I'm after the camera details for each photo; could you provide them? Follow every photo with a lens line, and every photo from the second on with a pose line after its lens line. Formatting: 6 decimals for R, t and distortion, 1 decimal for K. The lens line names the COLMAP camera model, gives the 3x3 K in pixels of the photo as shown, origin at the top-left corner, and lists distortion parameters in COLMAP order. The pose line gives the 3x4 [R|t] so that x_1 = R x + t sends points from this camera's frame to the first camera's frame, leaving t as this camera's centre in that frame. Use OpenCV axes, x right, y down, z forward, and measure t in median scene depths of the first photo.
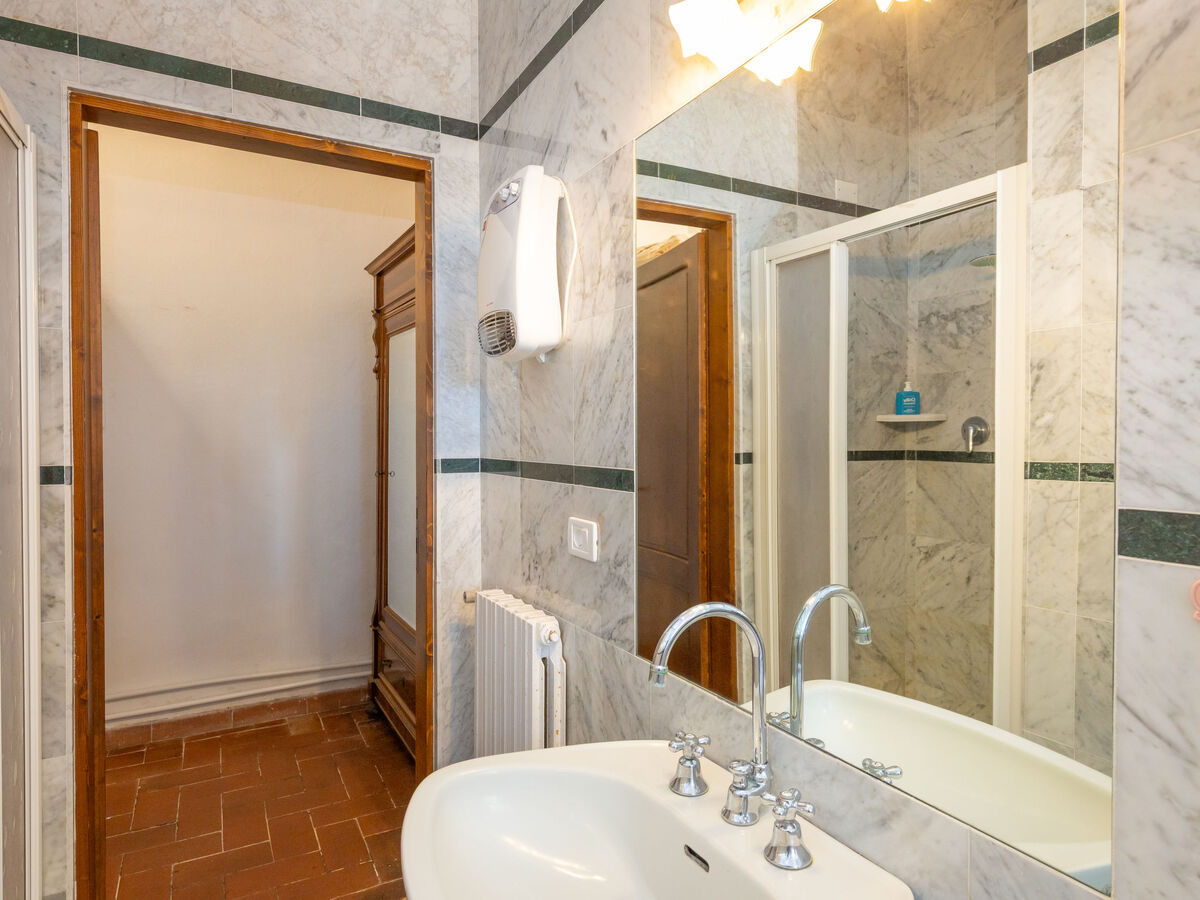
lens RADIAL K [[704.0, 0, 590.5], [0, 704.0, 443.6], [0, 0, 1]] dist [0.001046, 0.002124]
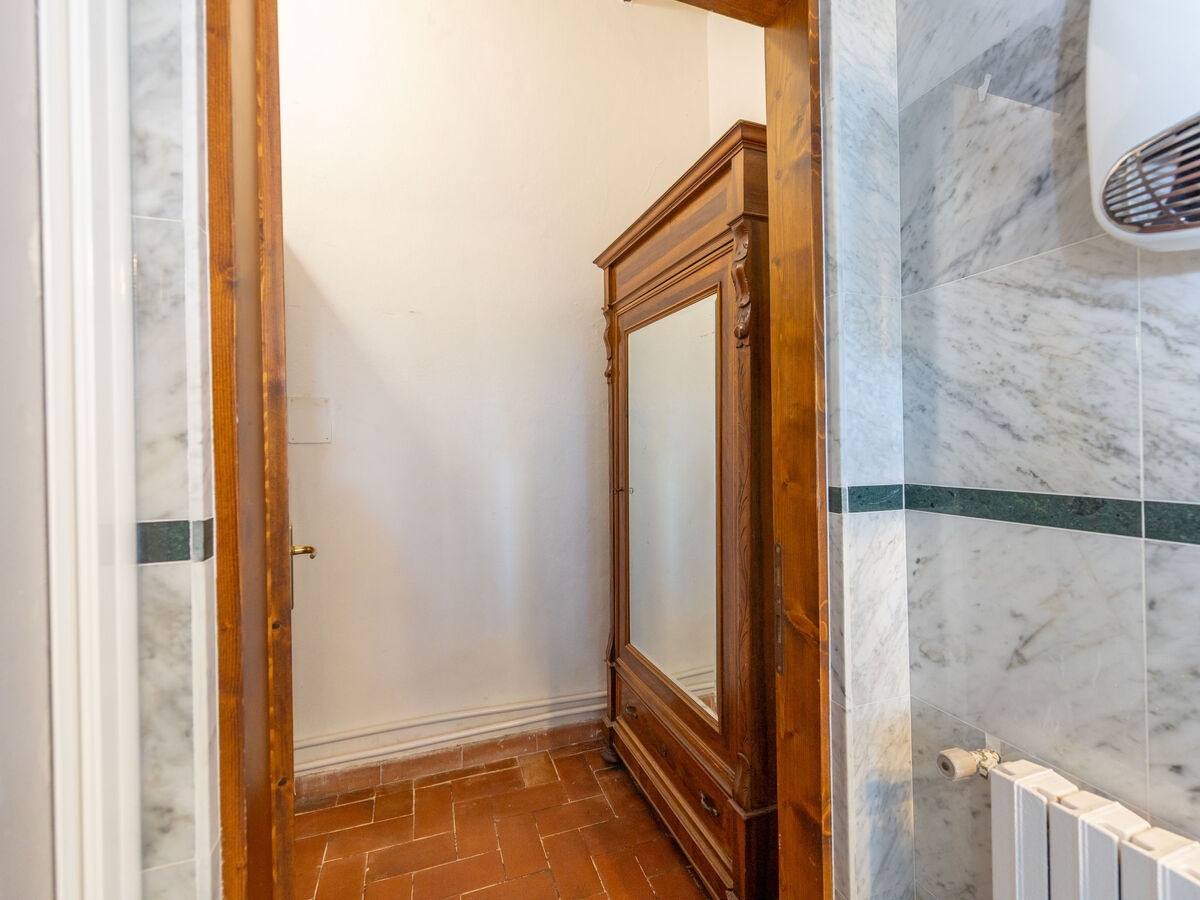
lens RADIAL K [[523.3, 0, 600.0], [0, 523.3, 450.0], [0, 0, 1]] dist [-0.000727, 0.000038]
pose [[0.986616, -0.011797, -0.162631, -0.337555], [0.011237, 0.999927, -0.004365, -0.007859], [0.162671, 0.002479, 0.986677, 0.558953]]
